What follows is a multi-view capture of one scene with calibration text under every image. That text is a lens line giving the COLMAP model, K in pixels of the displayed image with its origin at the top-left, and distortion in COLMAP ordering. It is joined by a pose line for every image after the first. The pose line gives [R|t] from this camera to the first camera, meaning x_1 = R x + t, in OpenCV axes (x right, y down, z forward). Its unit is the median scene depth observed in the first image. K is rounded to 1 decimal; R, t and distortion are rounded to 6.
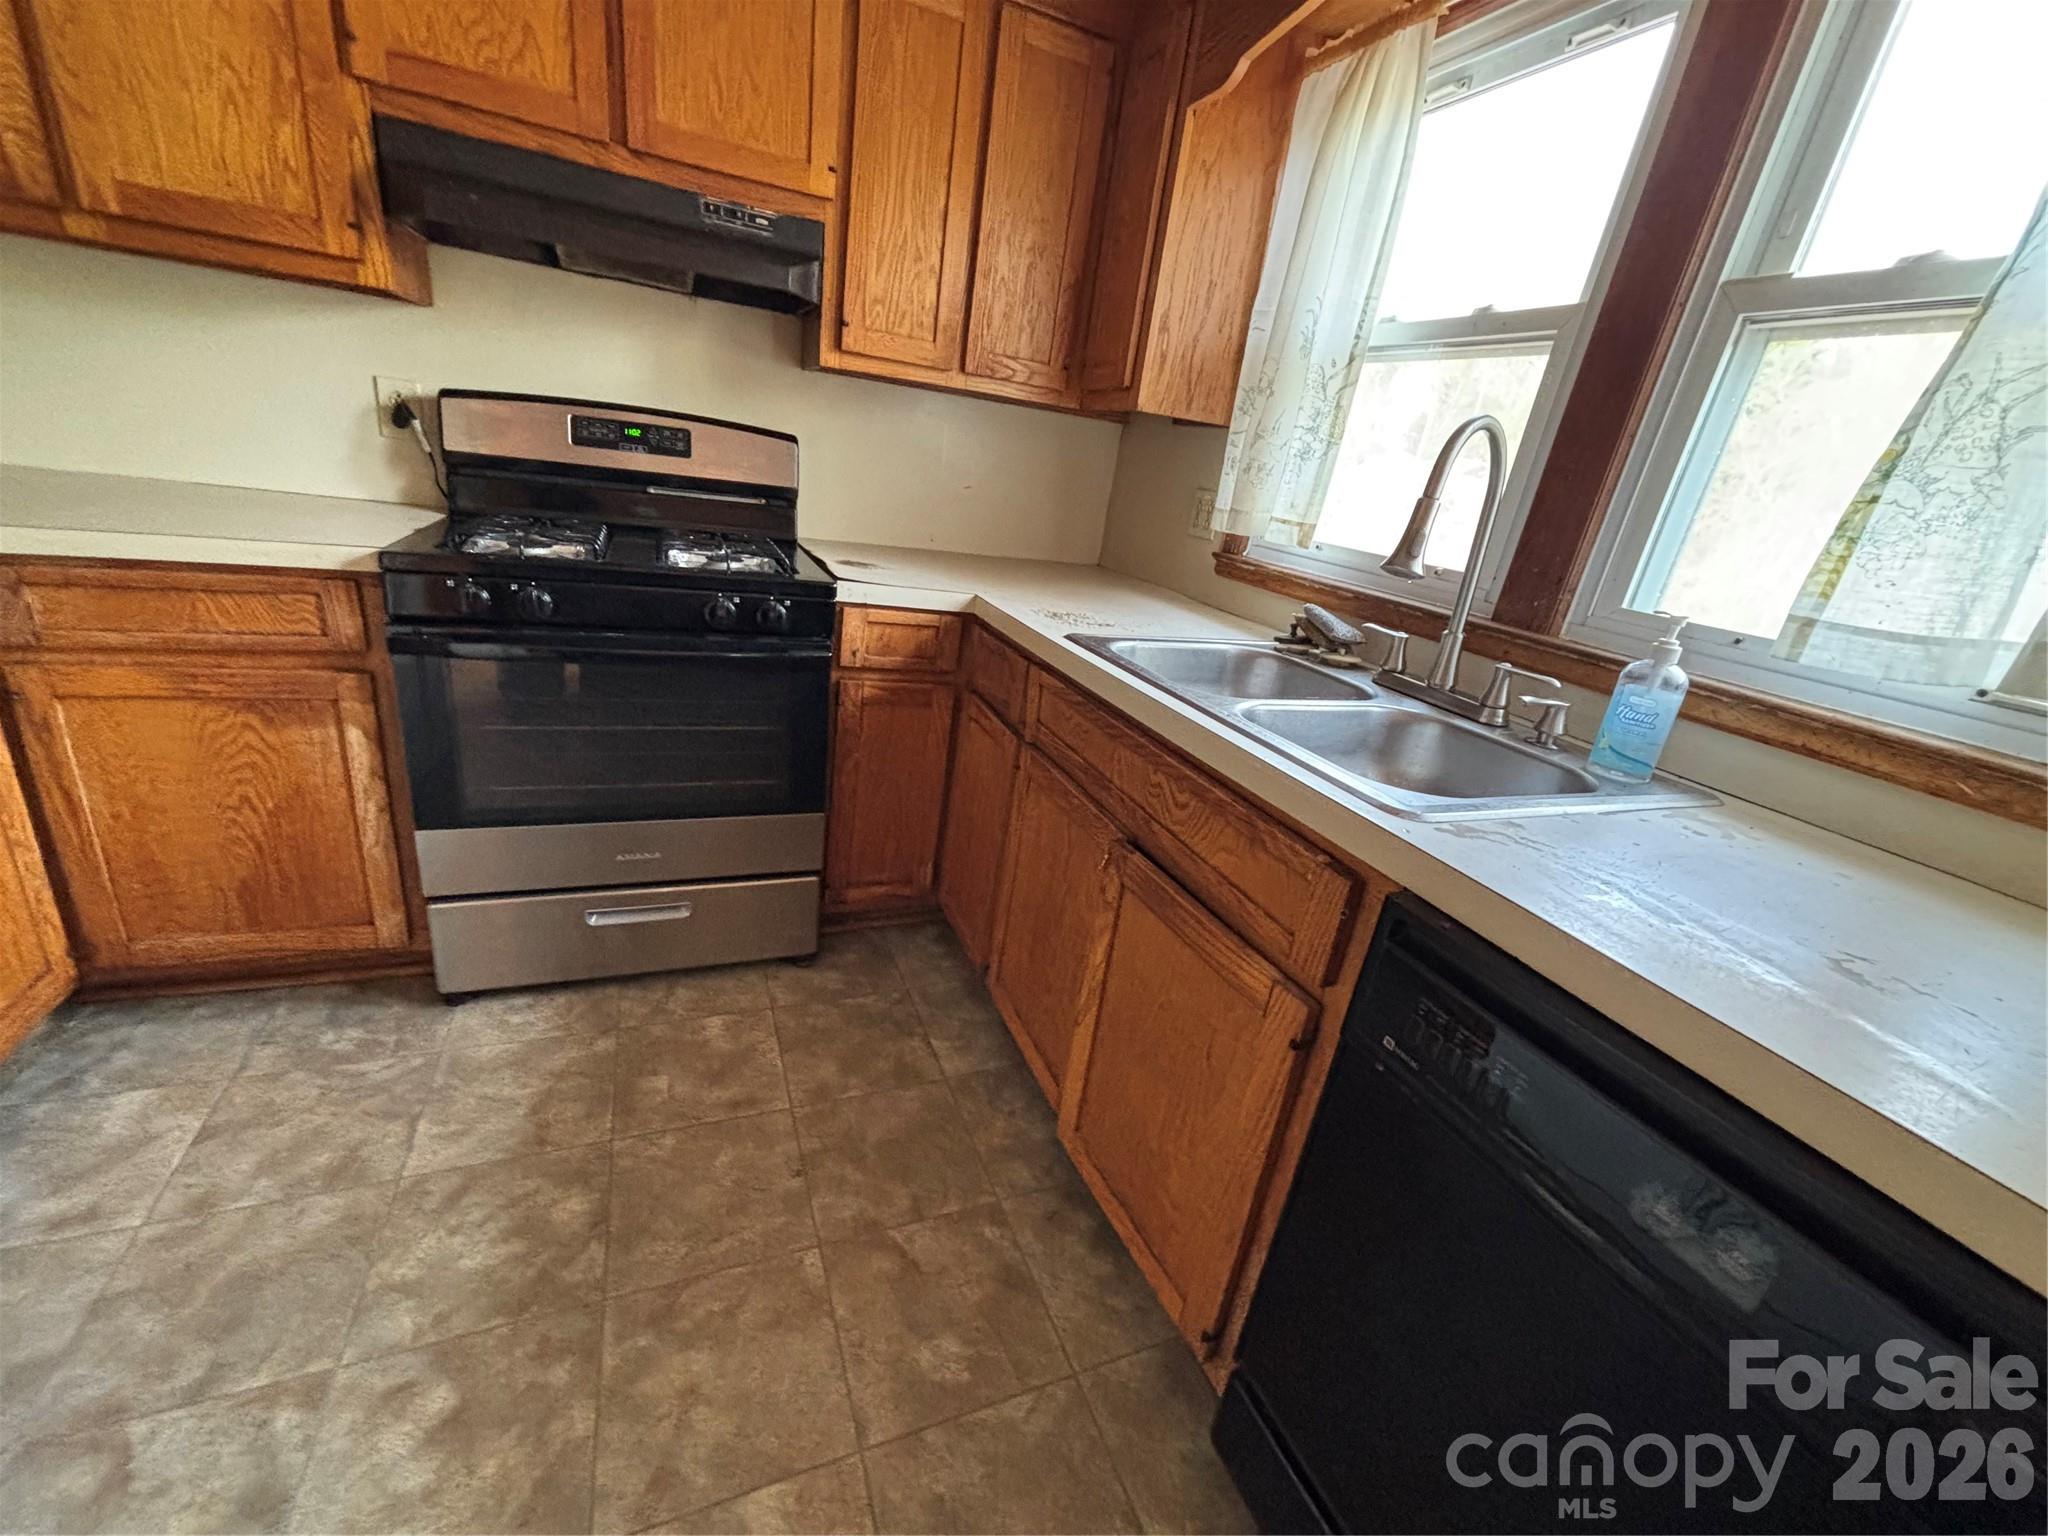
lens RADIAL K [[826.3, 0, 1020.3], [0, 826.3, 771.2], [0, 0, 1]] dist [-0.002507, 0.001285]
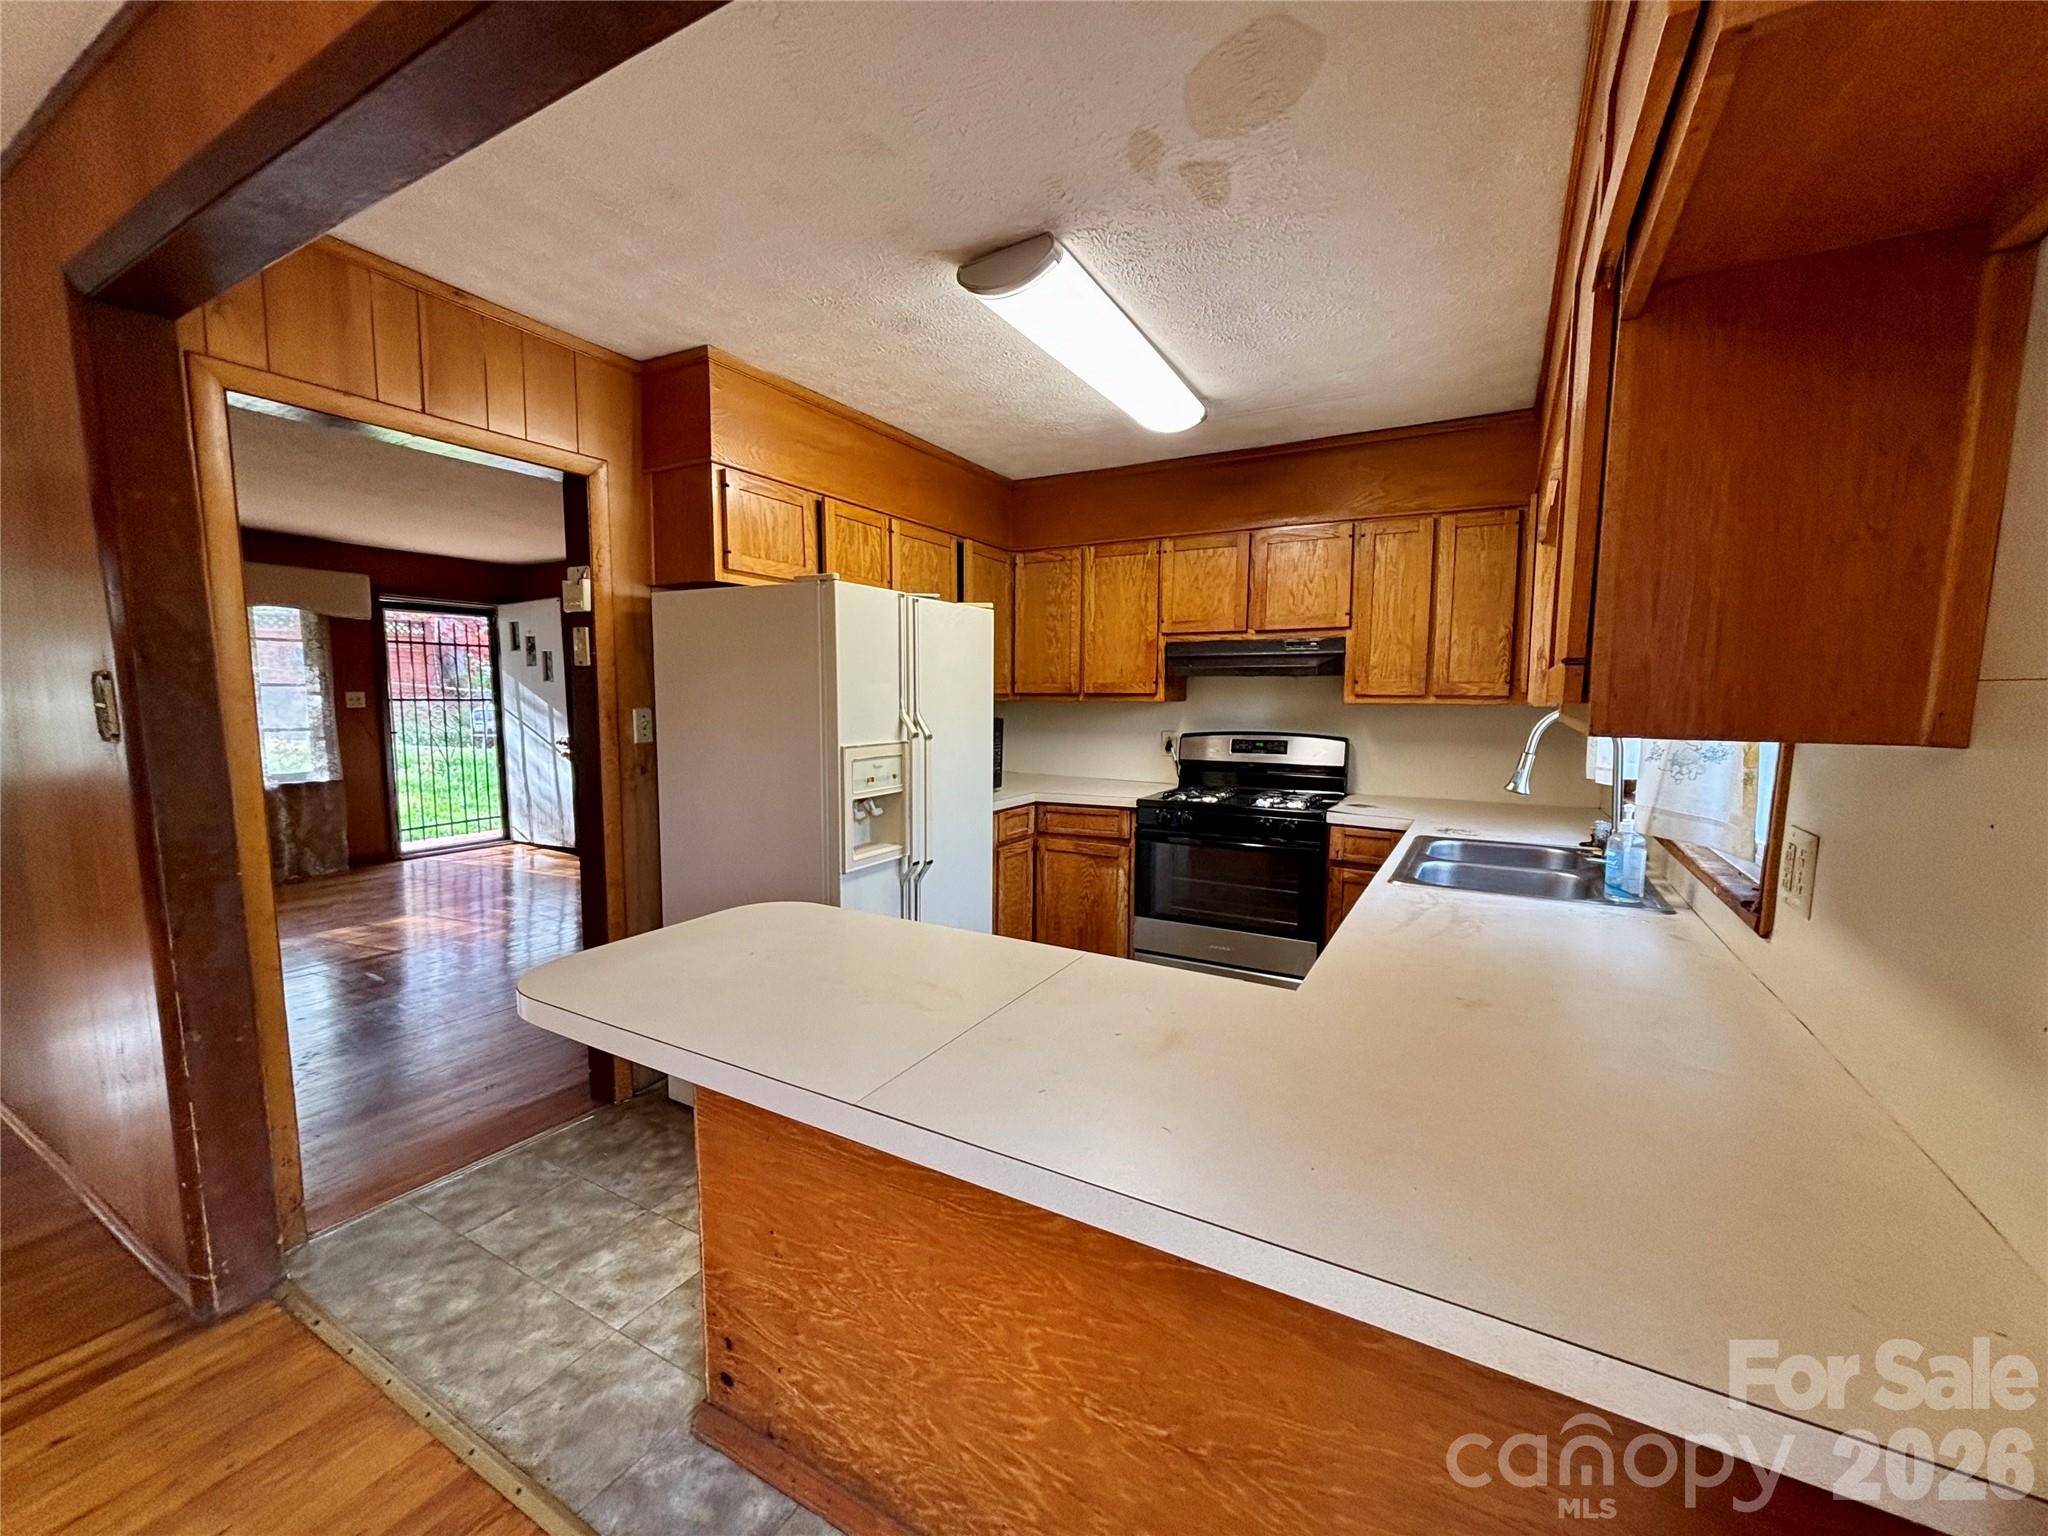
lens RADIAL K [[826.3, 0, 1028.4], [0, 826.3, 765.4], [0, 0, 1]] dist [-0.002507, 0.001285]
pose [[0.620683, -0.059888, -0.781771, 0.949530], [-0.205800, 0.949675, -0.236145, 0.286745], [0.756570, 0.307459, 0.577122, -0.716663]]
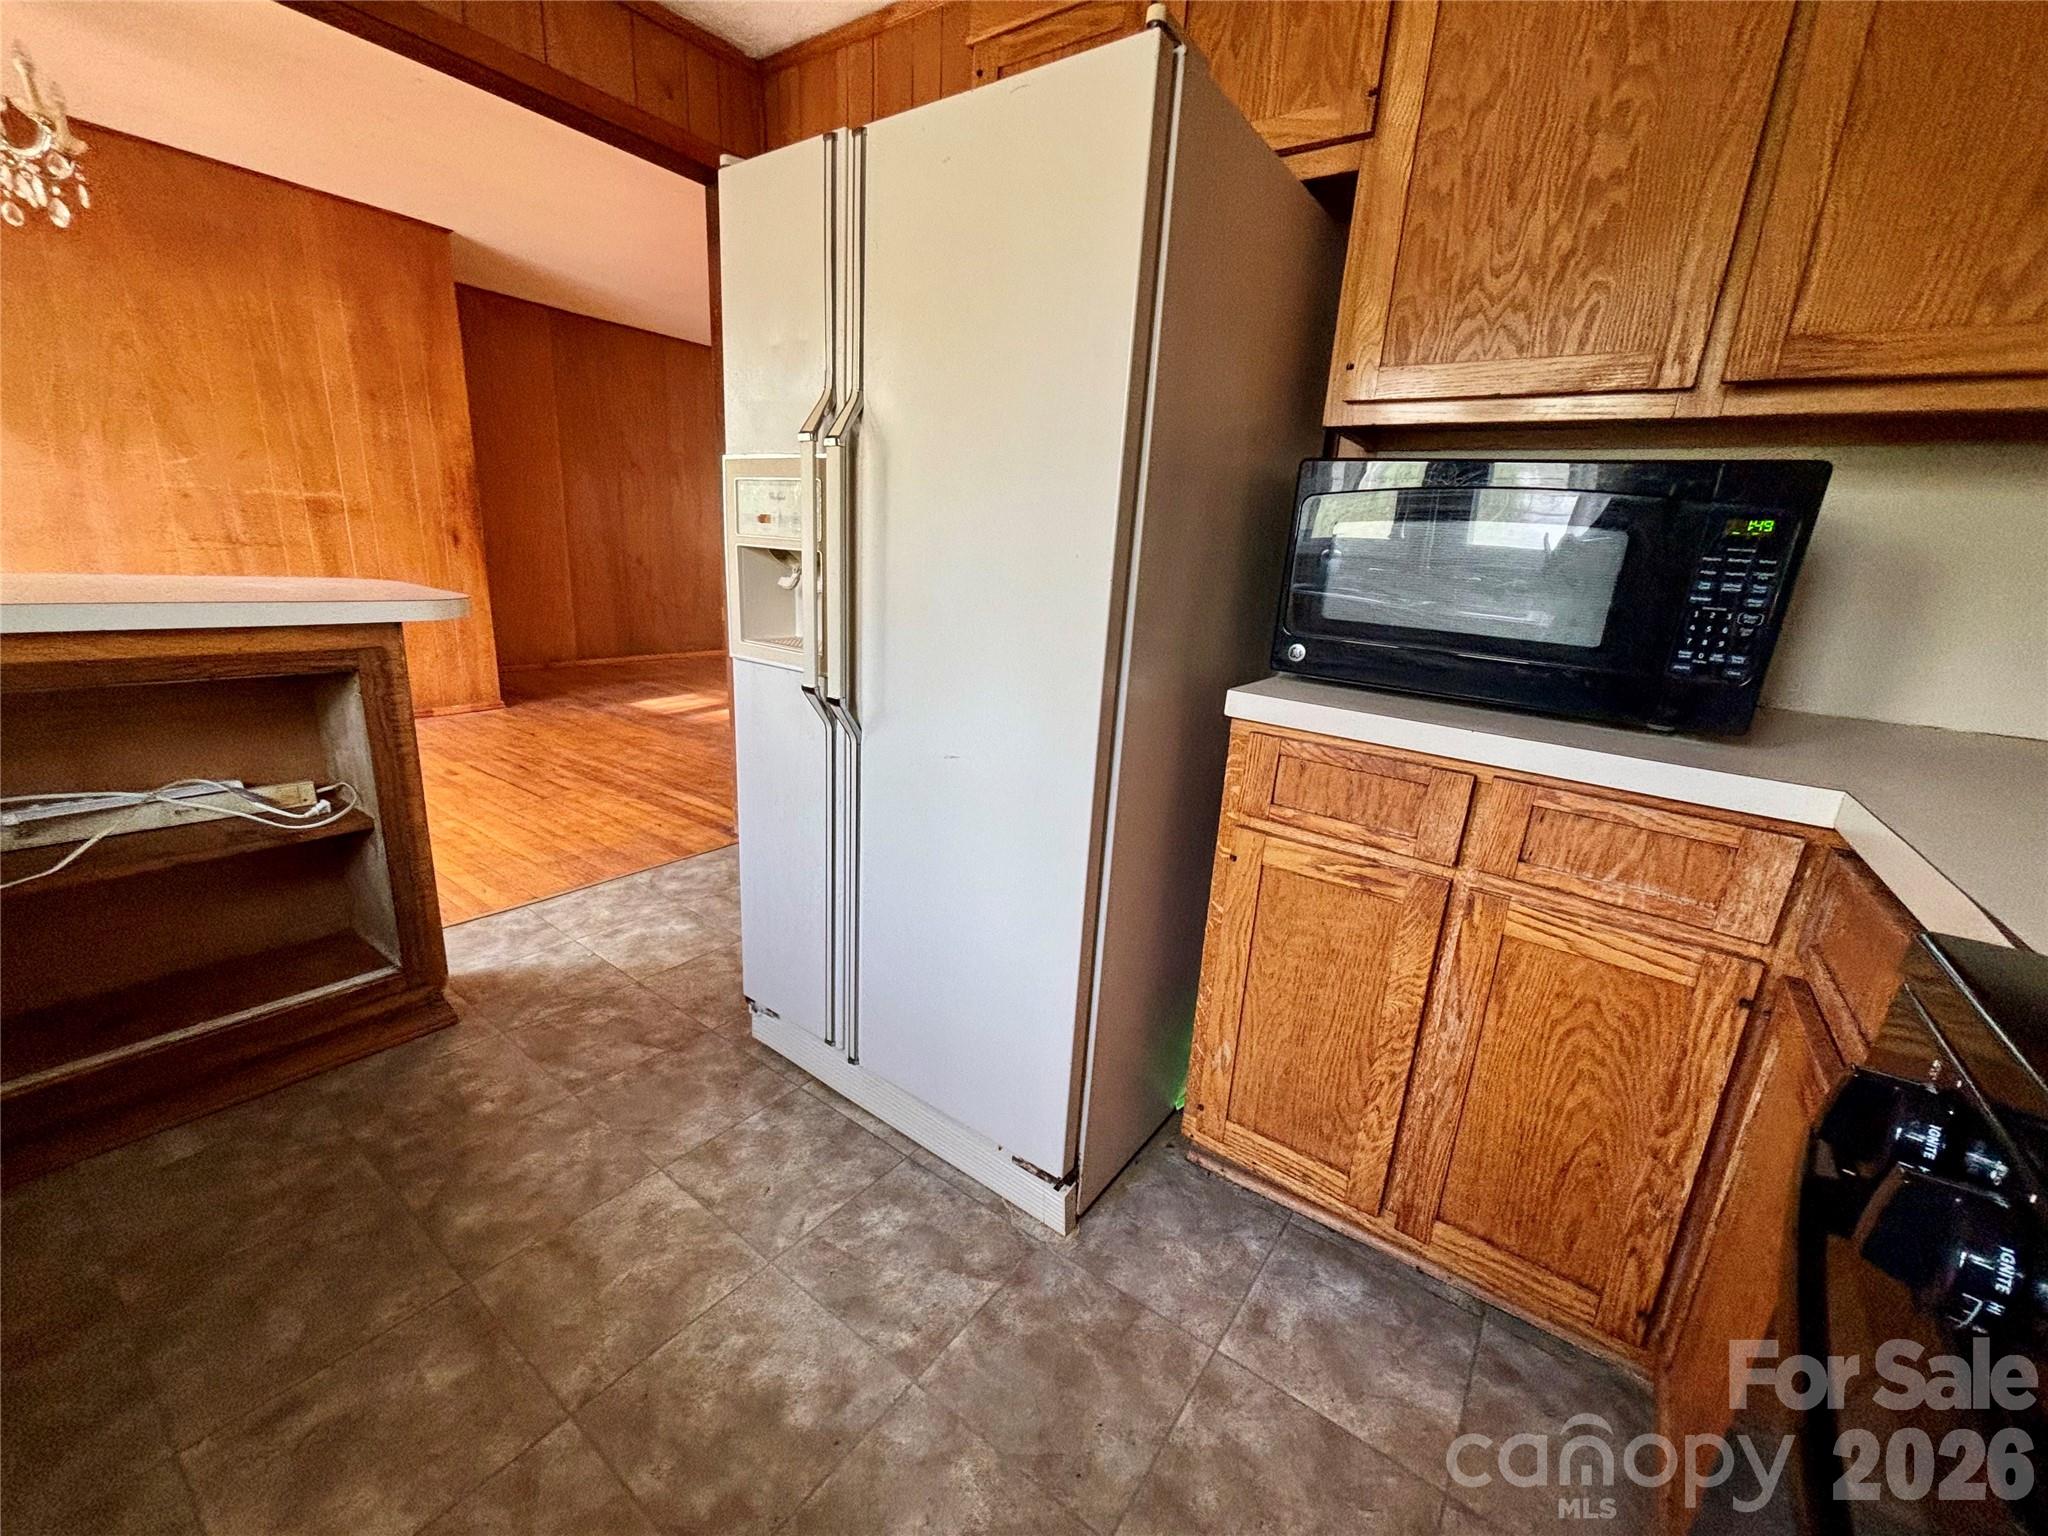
lens RADIAL K [[826.3, 0, 1008.0], [0, 826.3, 759.5], [0, 0, 1]] dist [-0.002507, 0.001285]
pose [[-0.836299, -0.049402, -0.546044, -0.227207], [-0.349960, 0.814760, 0.462270, -0.322583], [0.422058, 0.577689, -0.698672, 0.953877]]
